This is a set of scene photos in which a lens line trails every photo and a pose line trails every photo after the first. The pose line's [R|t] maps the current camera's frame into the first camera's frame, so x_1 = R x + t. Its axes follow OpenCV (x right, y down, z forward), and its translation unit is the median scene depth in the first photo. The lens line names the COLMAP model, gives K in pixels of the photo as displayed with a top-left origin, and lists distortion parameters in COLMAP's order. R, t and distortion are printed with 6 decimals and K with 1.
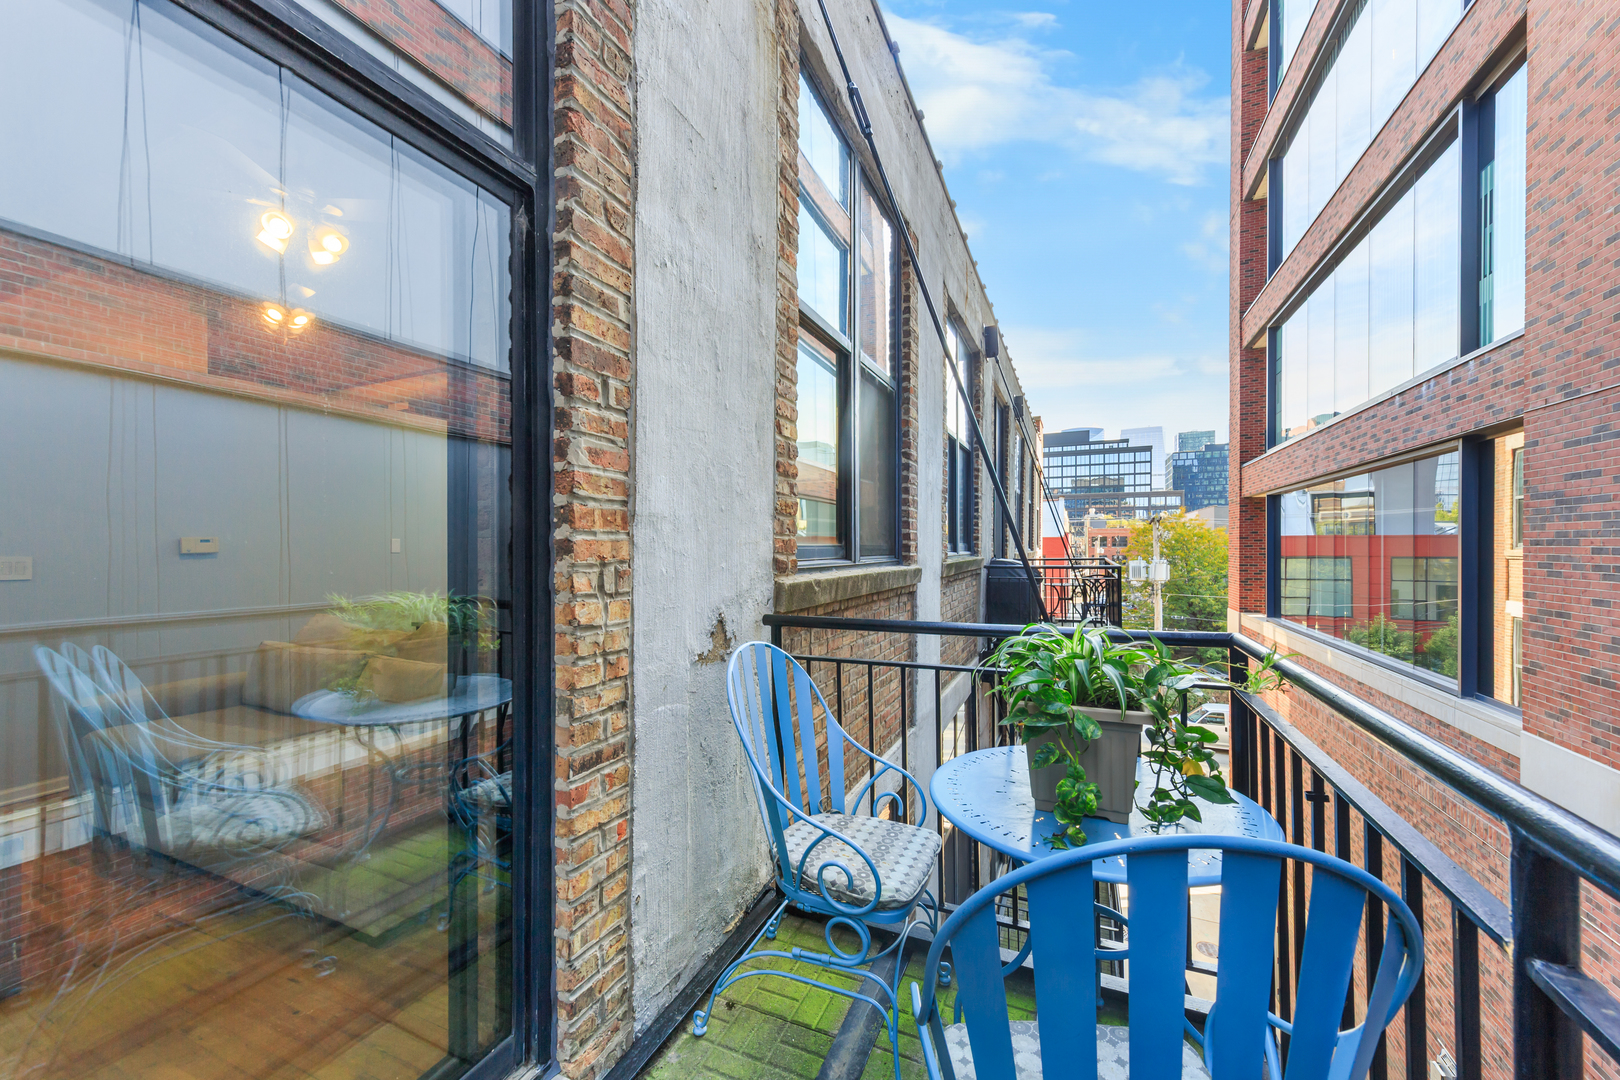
lens RADIAL K [[600.7, 0, 810.1], [0, 600.7, 544.1], [0, 0, 1]] dist [-0.000081, -0.000156]
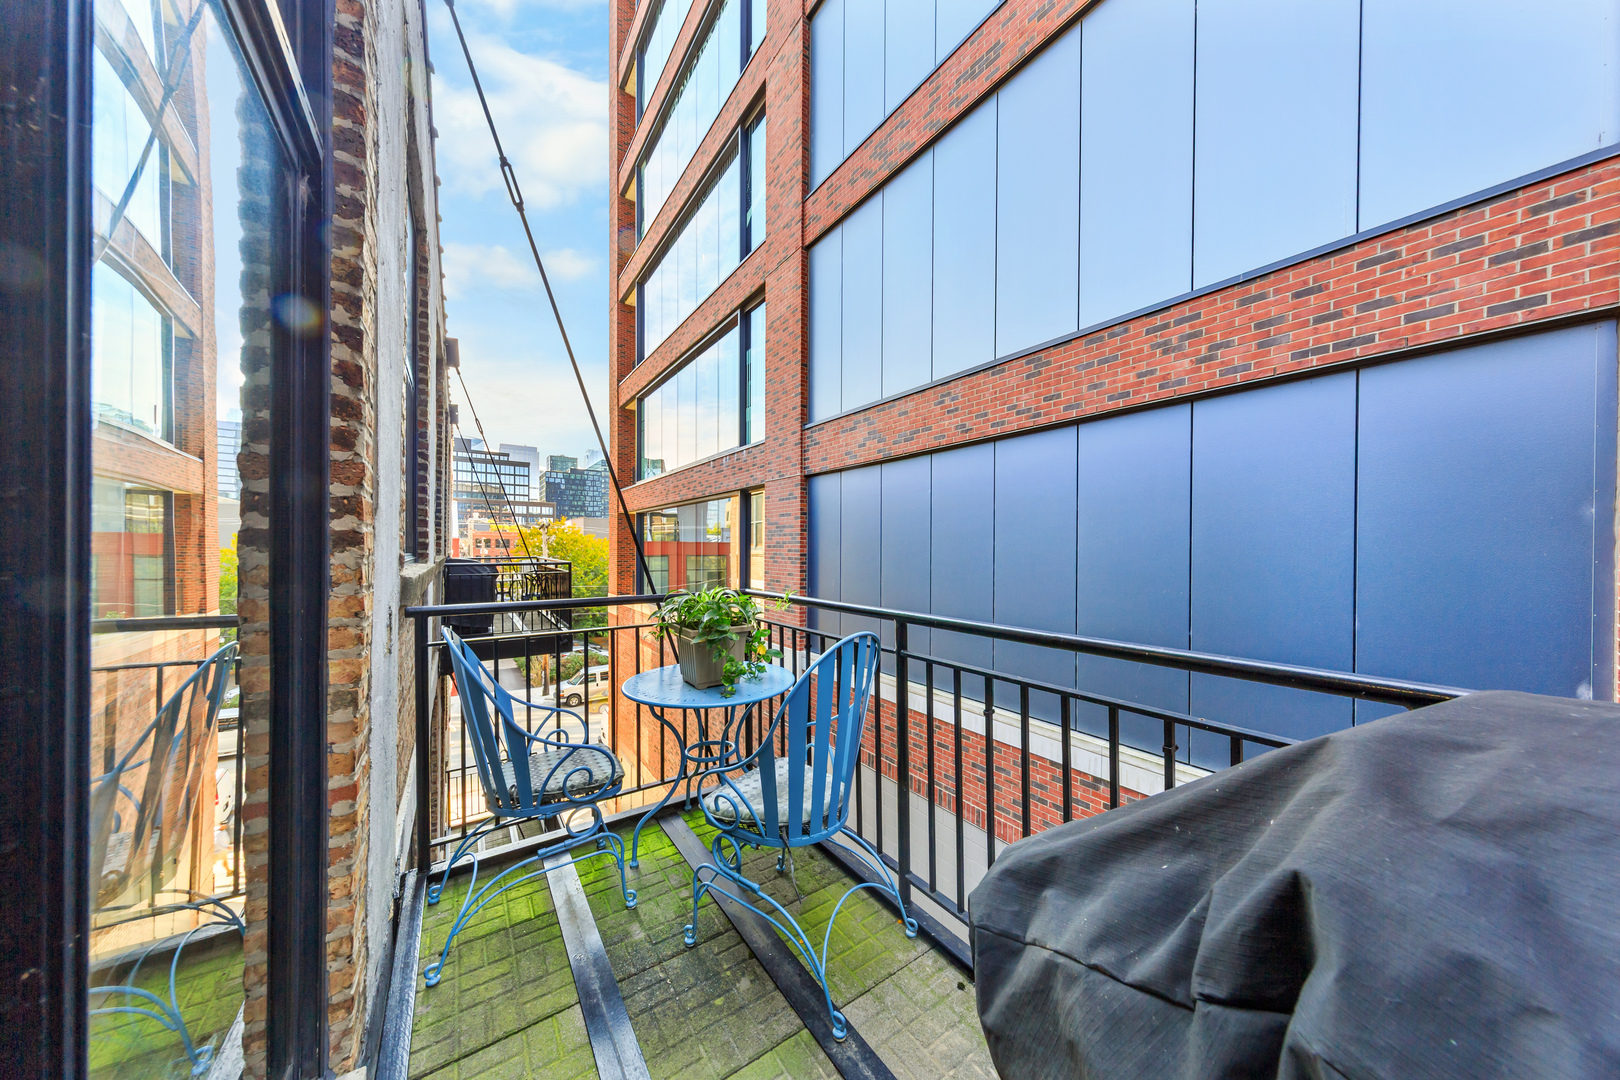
lens RADIAL K [[513.4, 0, 813.2], [0, 513.4, 540.0], [0, 0, 1]] dist [0.007860, -0.001191]
pose [[0.517790, 0.020381, 0.855265, -0.102968], [-0.010207, 0.999792, -0.017645, 0.002011], [-0.855447, 0.000407, 0.517890, -0.013071]]
